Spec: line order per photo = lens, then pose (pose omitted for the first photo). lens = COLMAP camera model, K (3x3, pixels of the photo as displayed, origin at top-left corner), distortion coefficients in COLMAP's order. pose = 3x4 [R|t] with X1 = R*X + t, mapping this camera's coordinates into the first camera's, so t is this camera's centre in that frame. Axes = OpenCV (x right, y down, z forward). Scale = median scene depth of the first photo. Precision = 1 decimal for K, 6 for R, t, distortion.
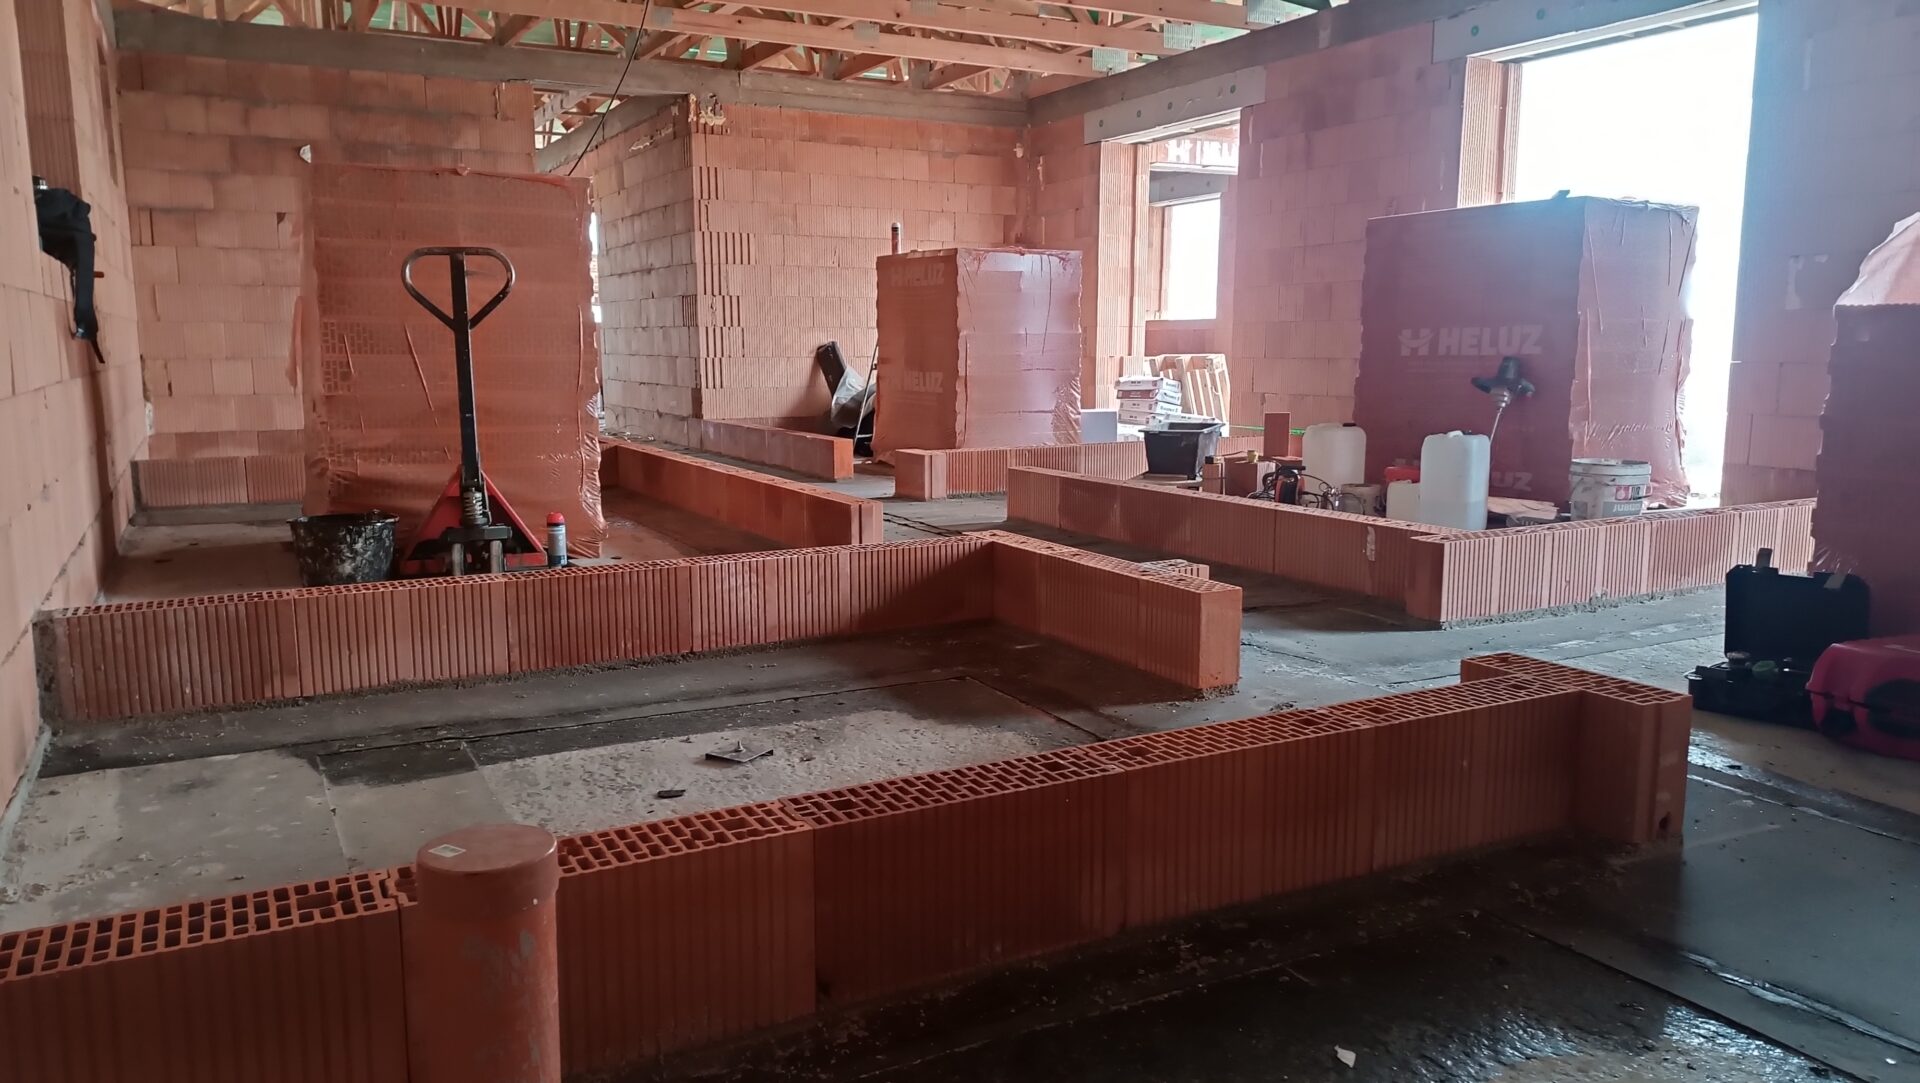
lens RADIAL K [[1354.9, 0, 969.9], [0, 1354.9, 569.2], [0, 0, 1]] dist [0.080891, -0.103875]
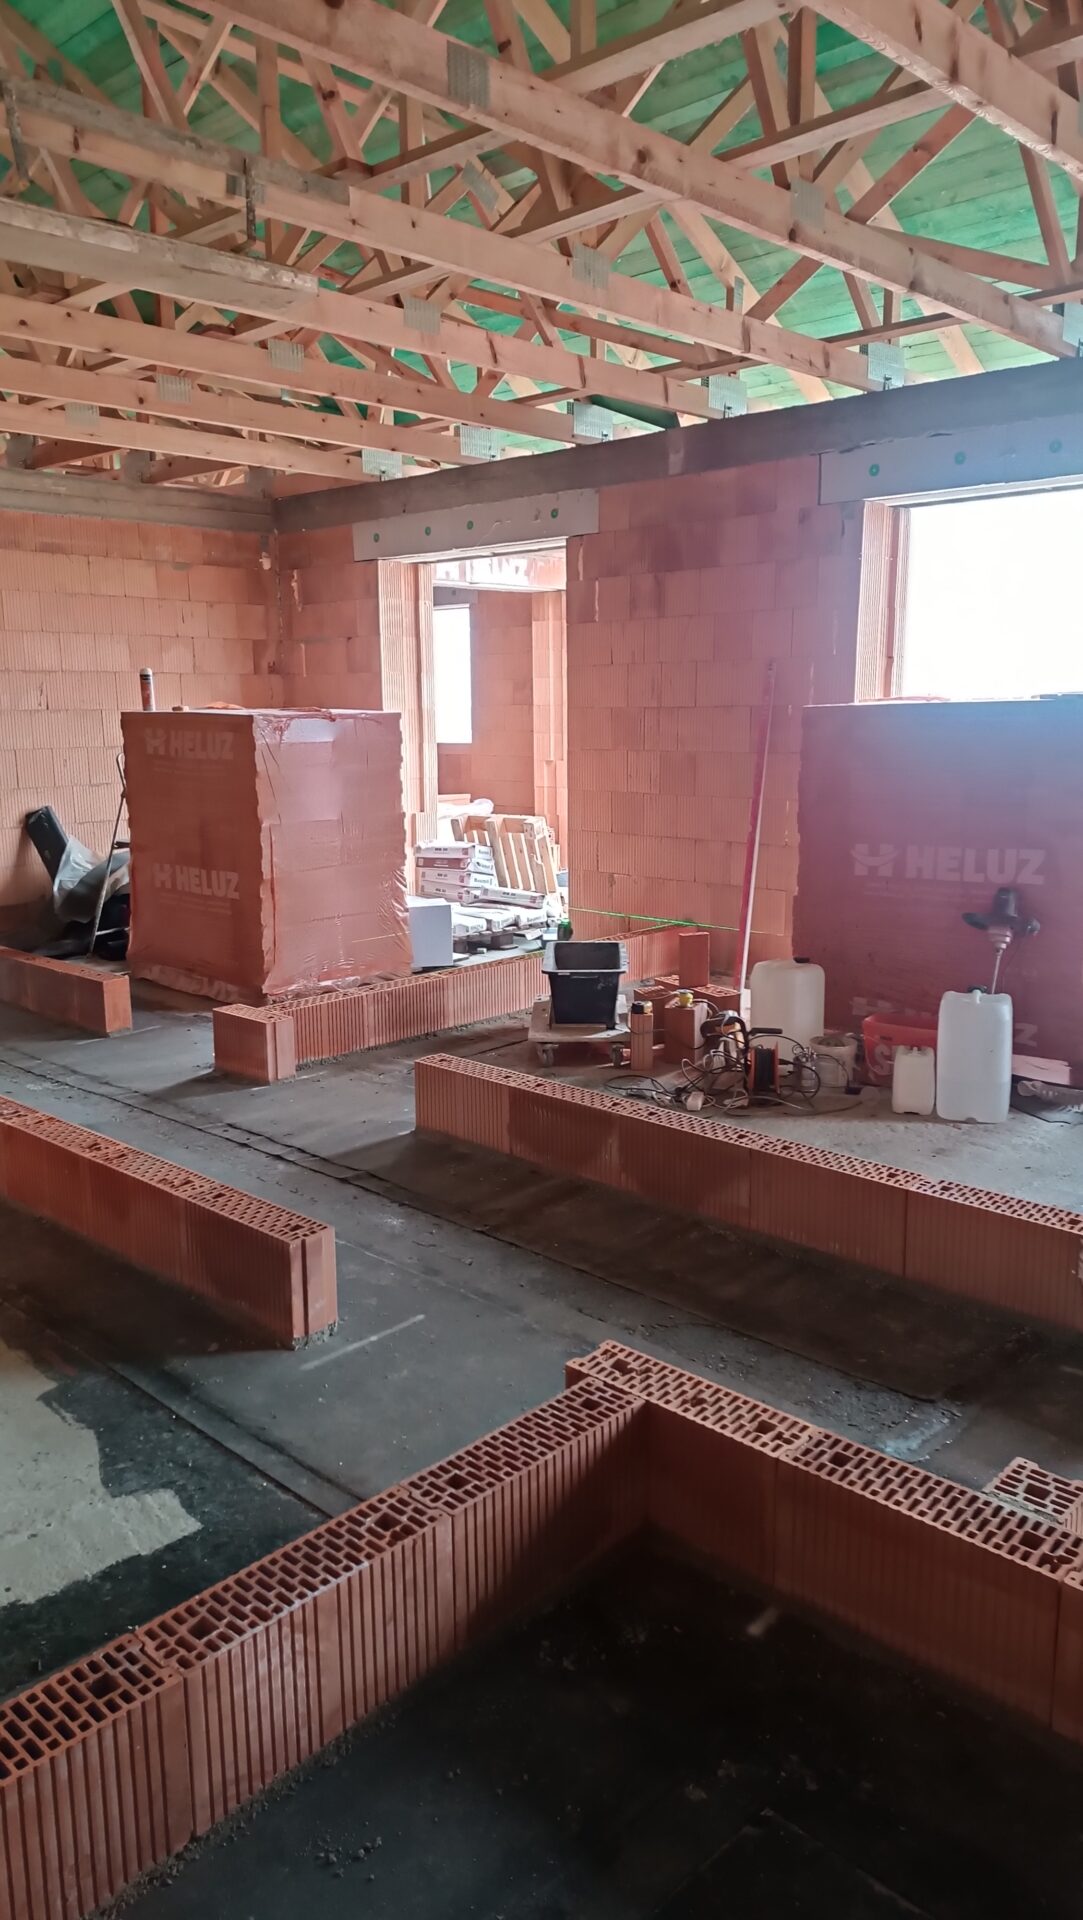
lens RADIAL K [[1354.9, 0, 550.6], [0, 1354.9, 968.4], [0, 0, 1]] dist [0.080891, -0.103875]
pose [[0.950130, -0.066430, 0.304697, -0.090600], [0.057895, 0.997638, 0.036971, -0.110657], [-0.306433, -0.017487, 0.951732, 0.212747]]
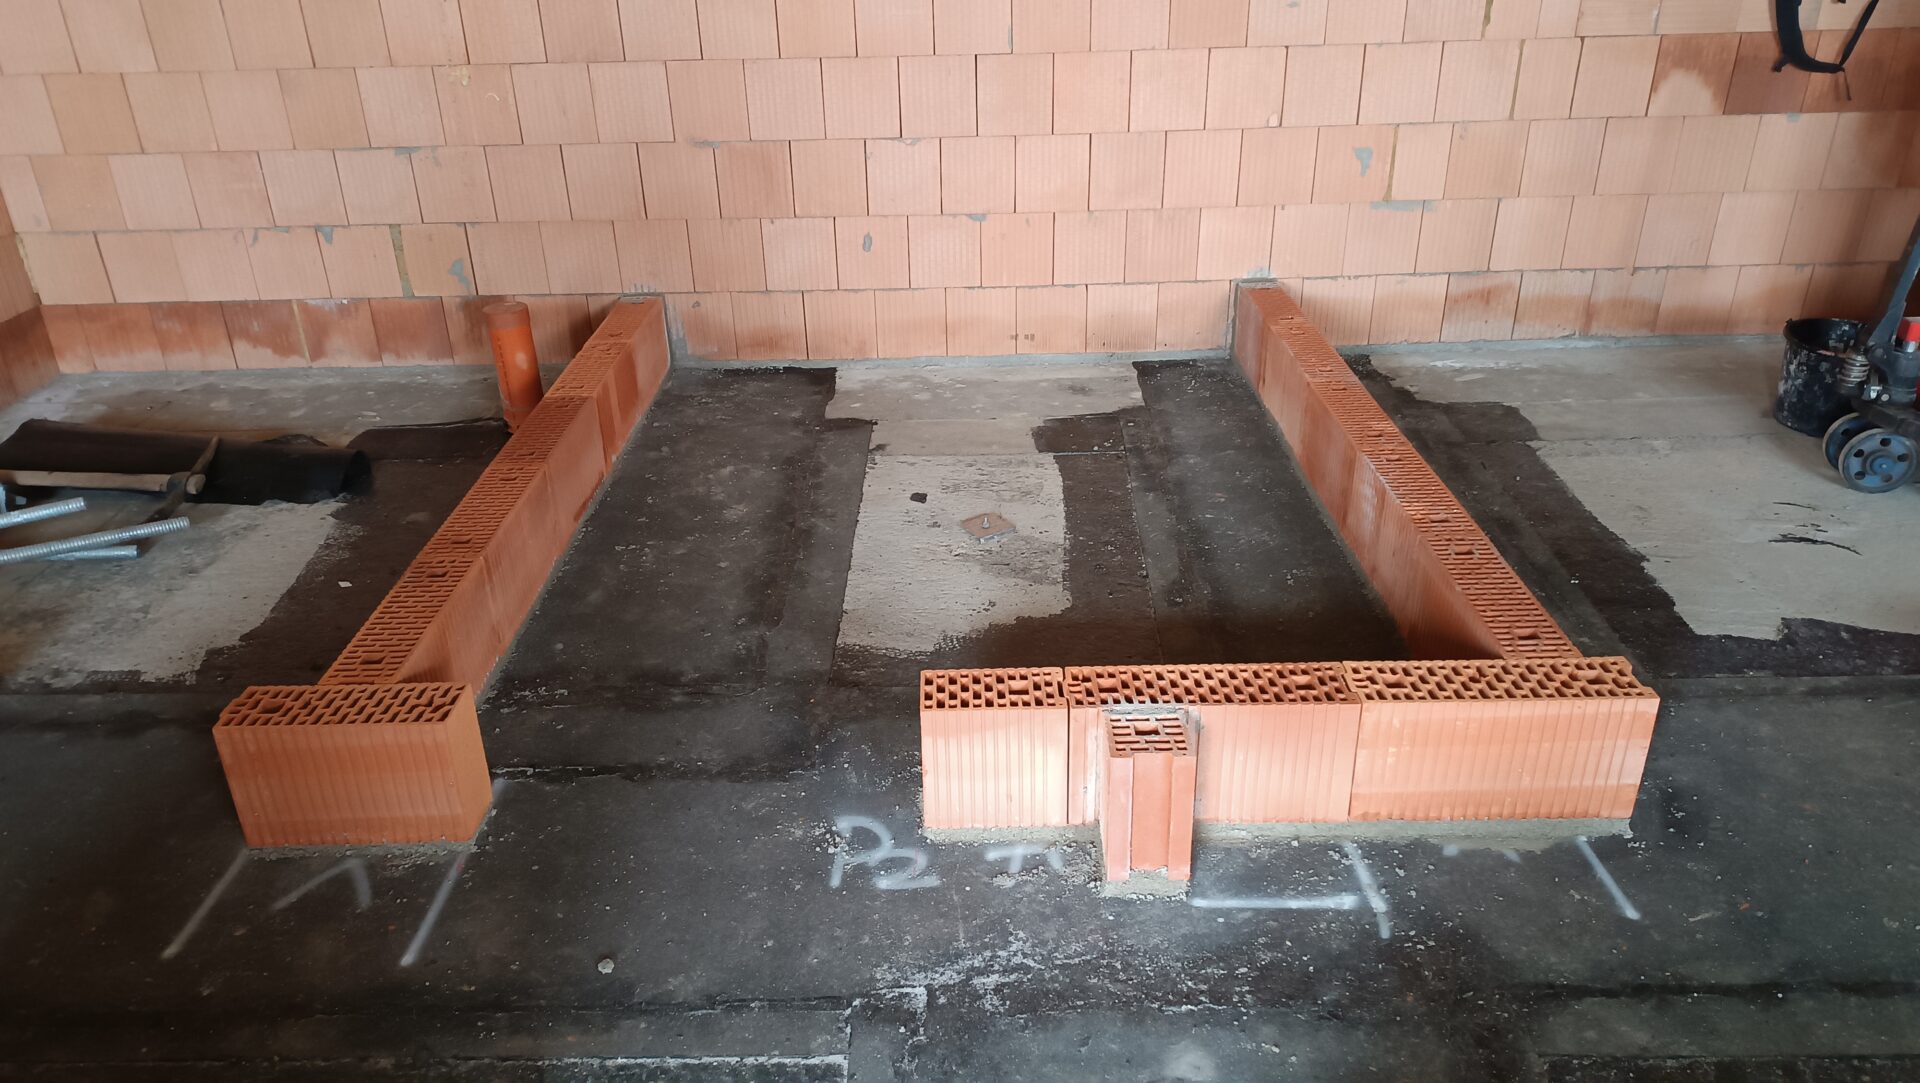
lens RADIAL K [[1354.9, 0, 962.6], [0, 1354.9, 543.8], [0, 0, 1]] dist [0.080891, -0.103875]
pose [[-0.478590, 0.400806, -0.781221, 0.260200], [-0.121927, 0.850777, 0.511187, -0.153563], [0.869532, 0.339901, -0.358304, 0.469325]]
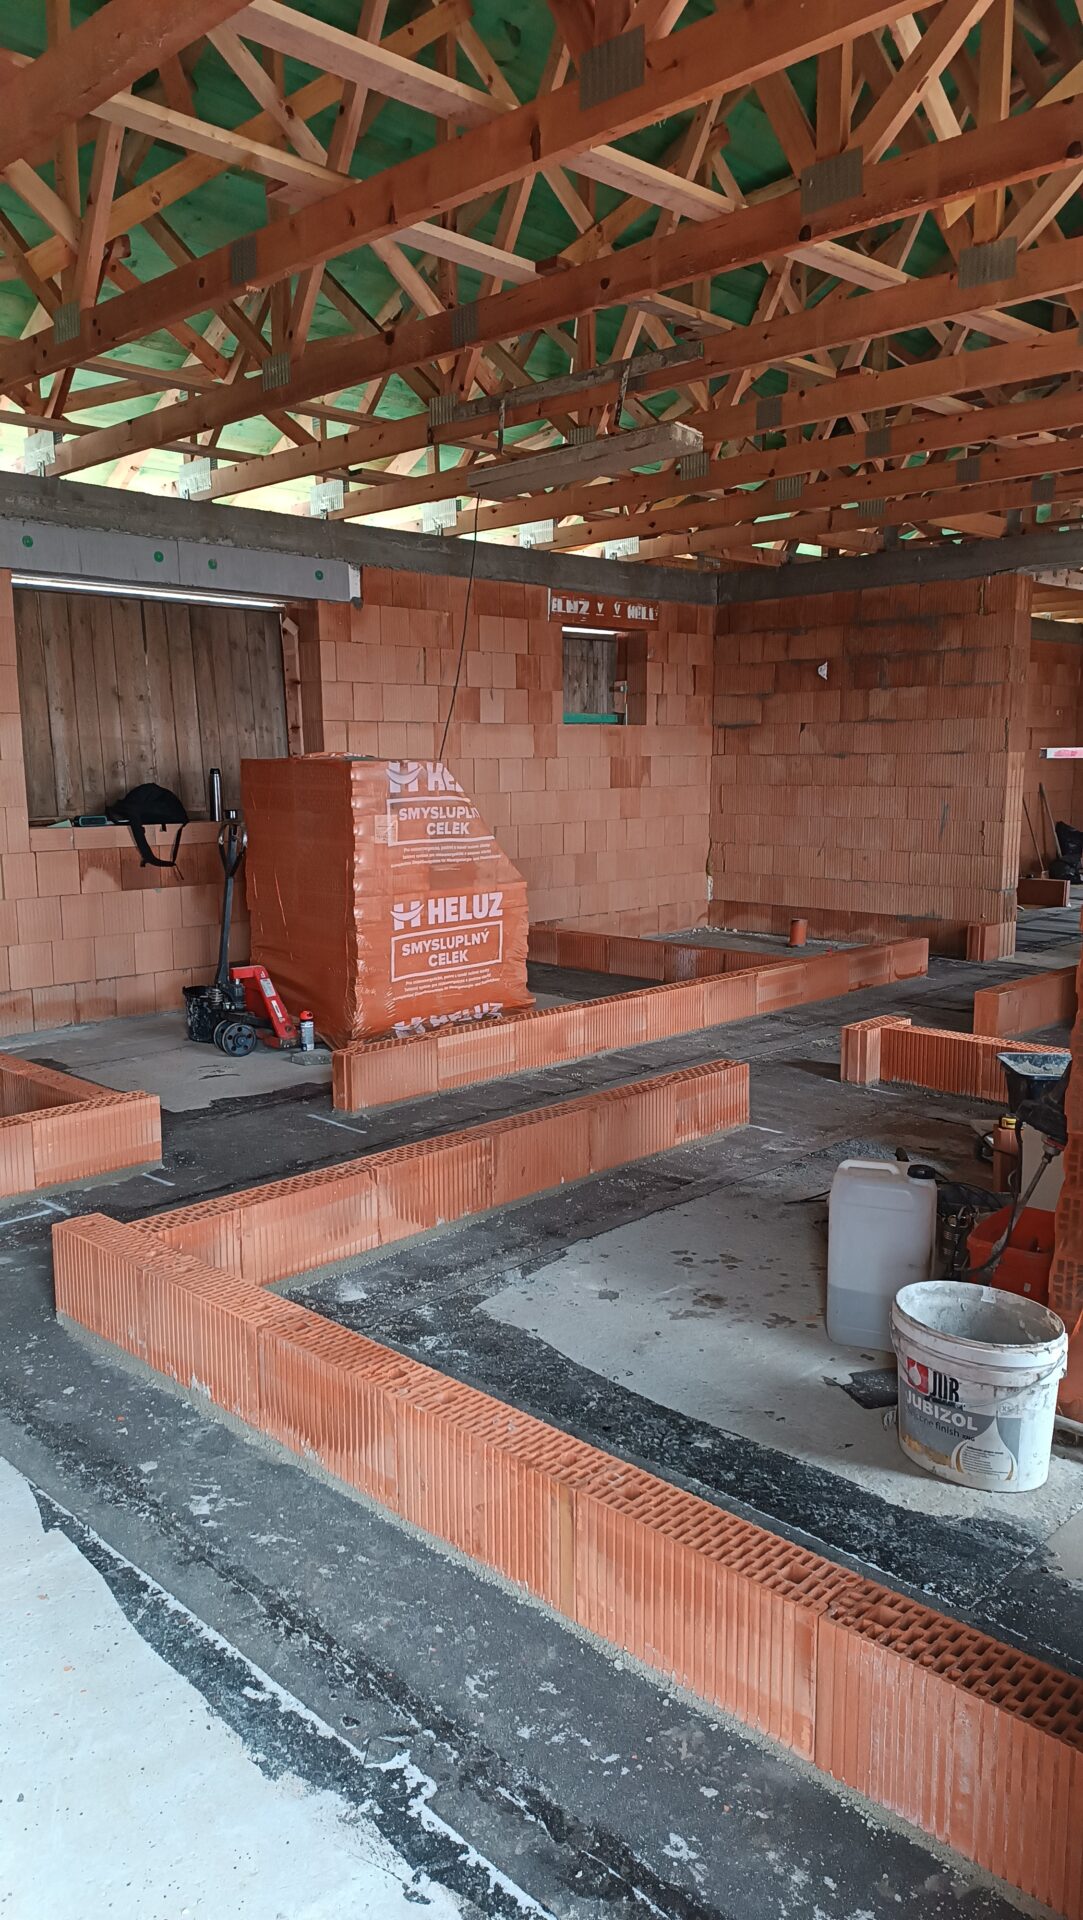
lens RADIAL K [[1354.9, 0, 537.1], [0, 1354.9, 979.6], [0, 0, 1]] dist [0.080891, -0.103875]
pose [[0.280599, 0.161440, -0.946151, 0.587514], [-0.152496, 0.980731, 0.122115, -0.156235], [0.947633, 0.110018, 0.299811, 0.473874]]
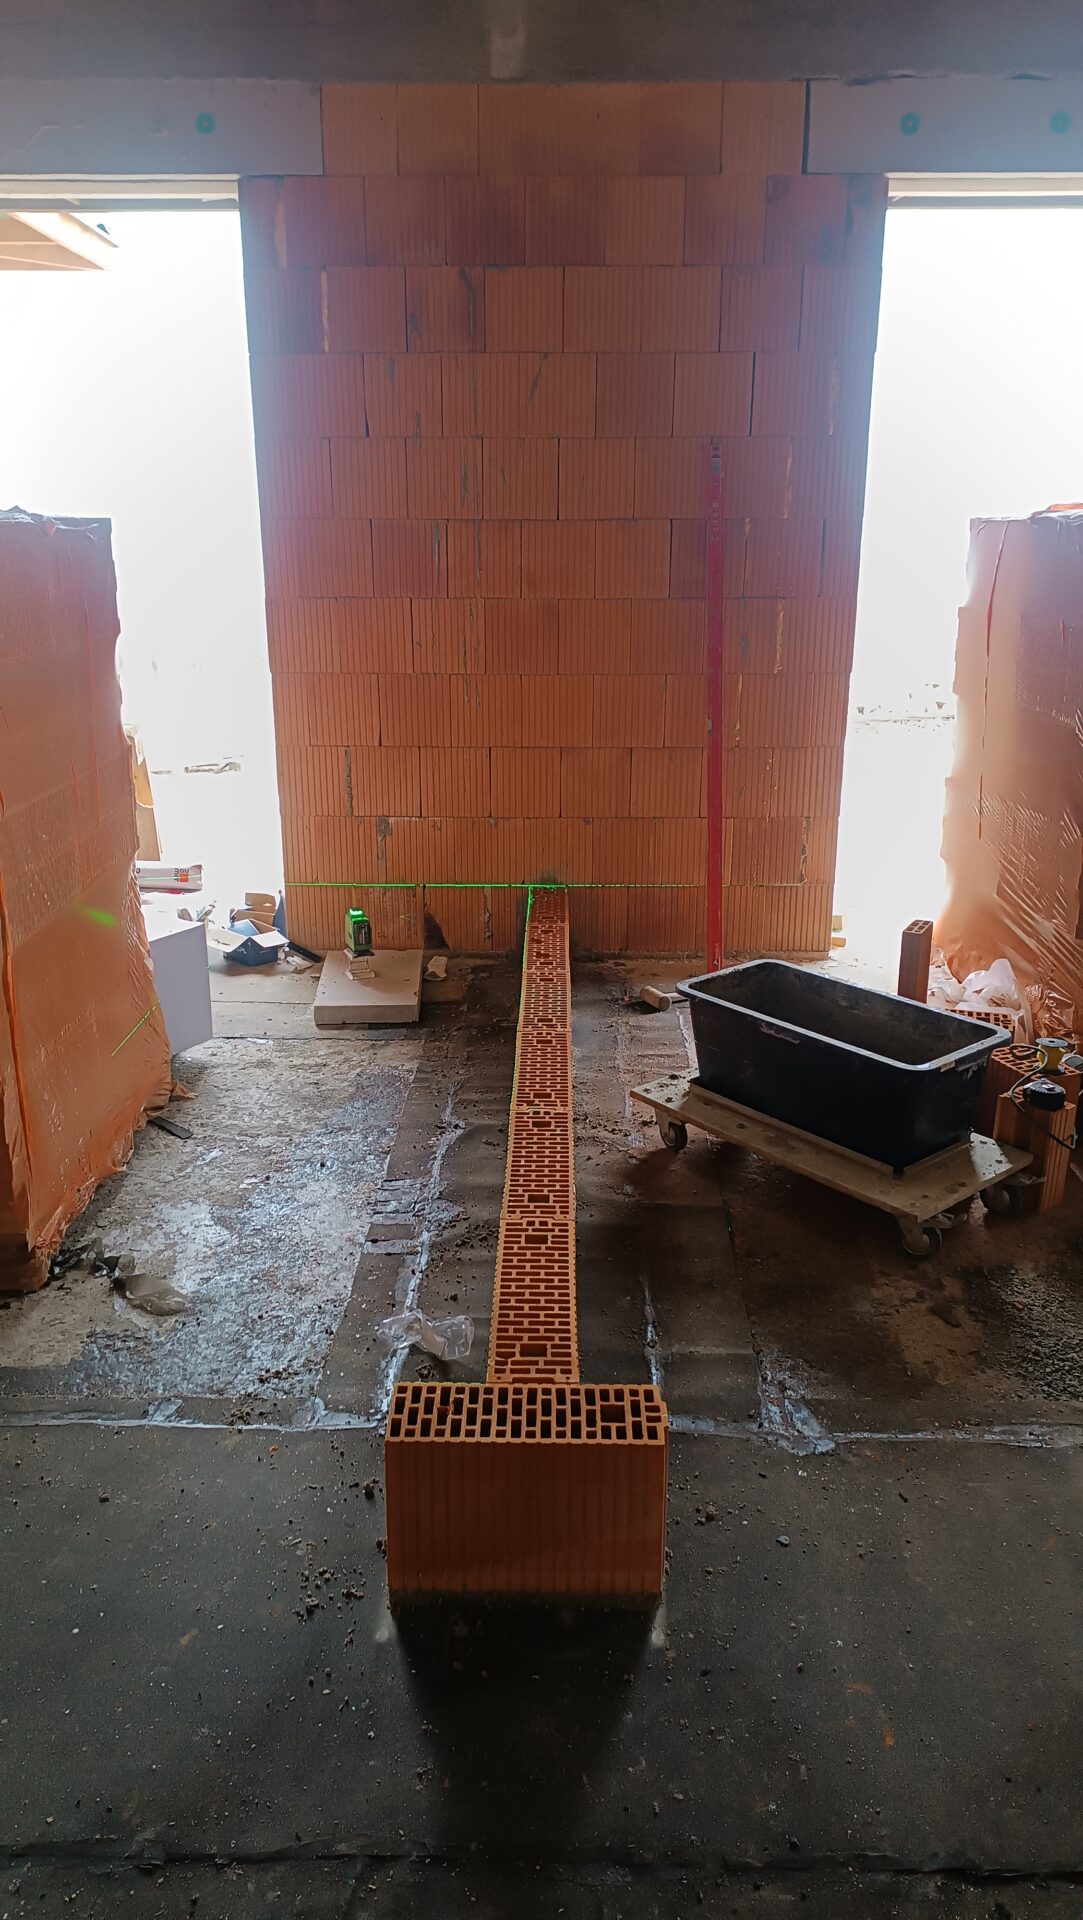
lens RADIAL K [[1328.0, 0, 549.0], [0, 1328.0, 973.4], [0, 0, 1]] dist [0.013755, -0.005632]
pose [[0.491658, -0.264403, 0.829677, -0.183493], [0.141028, 0.964387, 0.223761, -0.185733], [-0.859293, 0.006994, 0.511437, 0.749022]]
